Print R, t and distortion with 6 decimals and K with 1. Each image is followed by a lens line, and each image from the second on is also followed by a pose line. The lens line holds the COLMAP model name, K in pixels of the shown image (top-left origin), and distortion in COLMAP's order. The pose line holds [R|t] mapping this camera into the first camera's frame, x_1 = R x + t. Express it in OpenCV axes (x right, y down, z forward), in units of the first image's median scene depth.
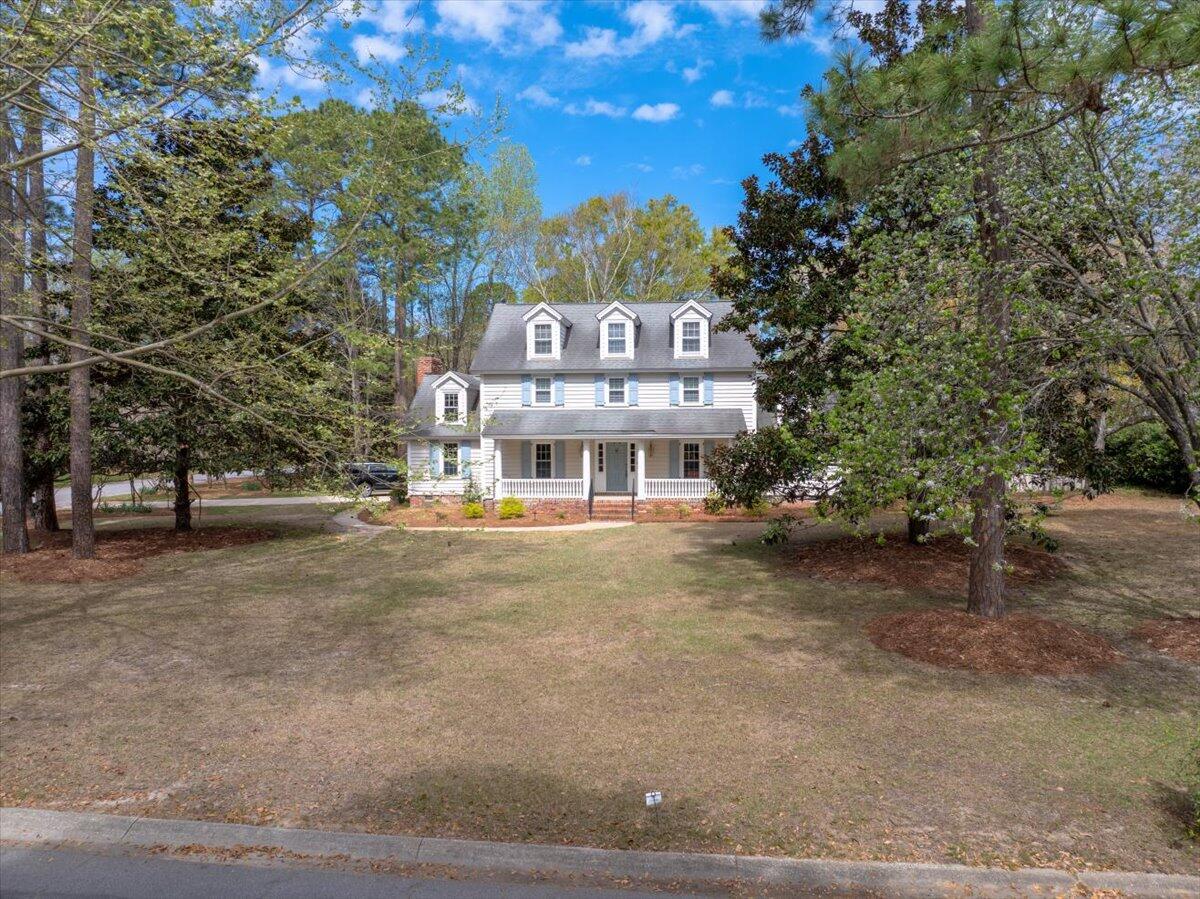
lens RADIAL K [[858.6, 0, 601.7], [0, 858.6, 435.8], [0, 0, 1]] dist [-0.032683, 0.002815]
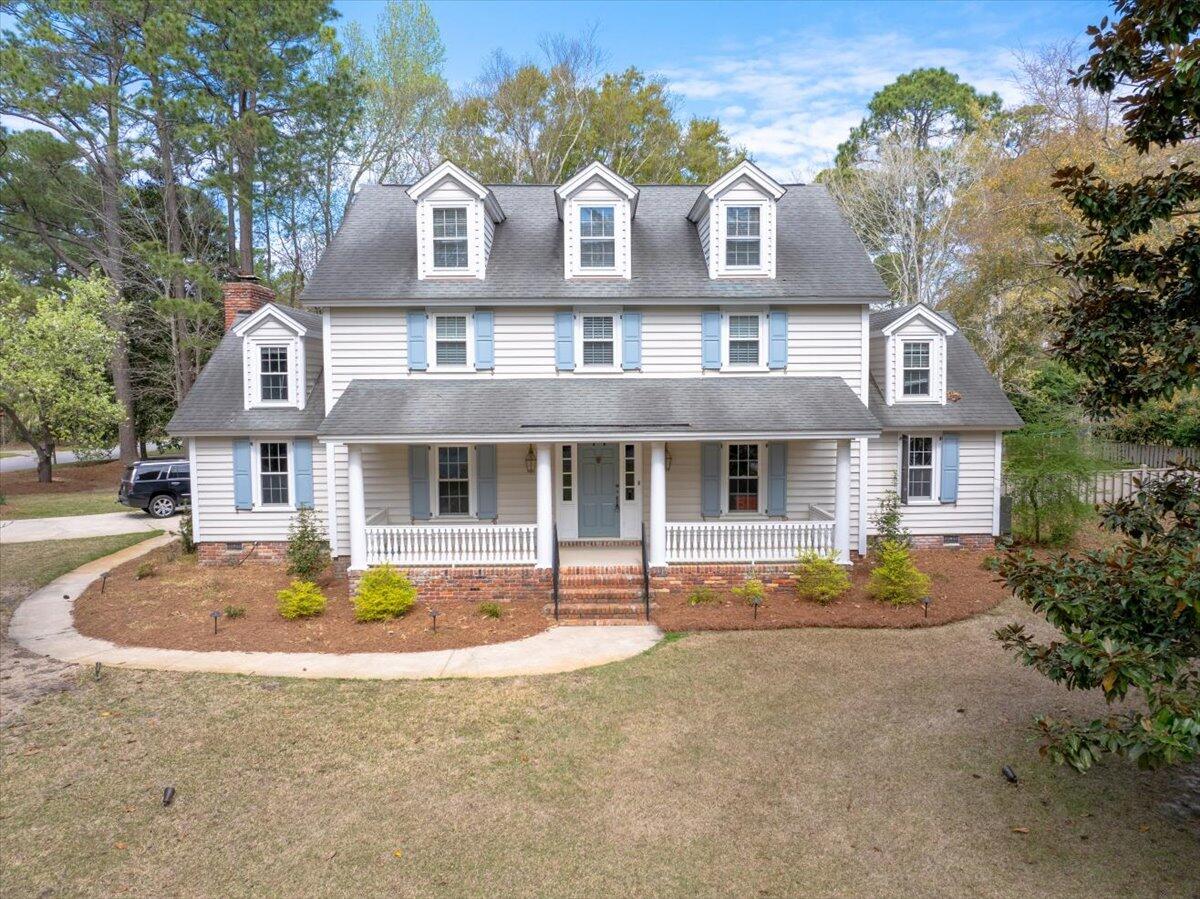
lens RADIAL K [[858.6, 0, 601.7], [0, 858.6, 435.8], [0, 0, 1]] dist [-0.032683, 0.002815]
pose [[0.994946, -0.007586, 0.100129, -0.031665], [0.002962, 0.998926, 0.046249, -0.020219], [-0.100373, -0.045718, 0.993899, 0.495544]]
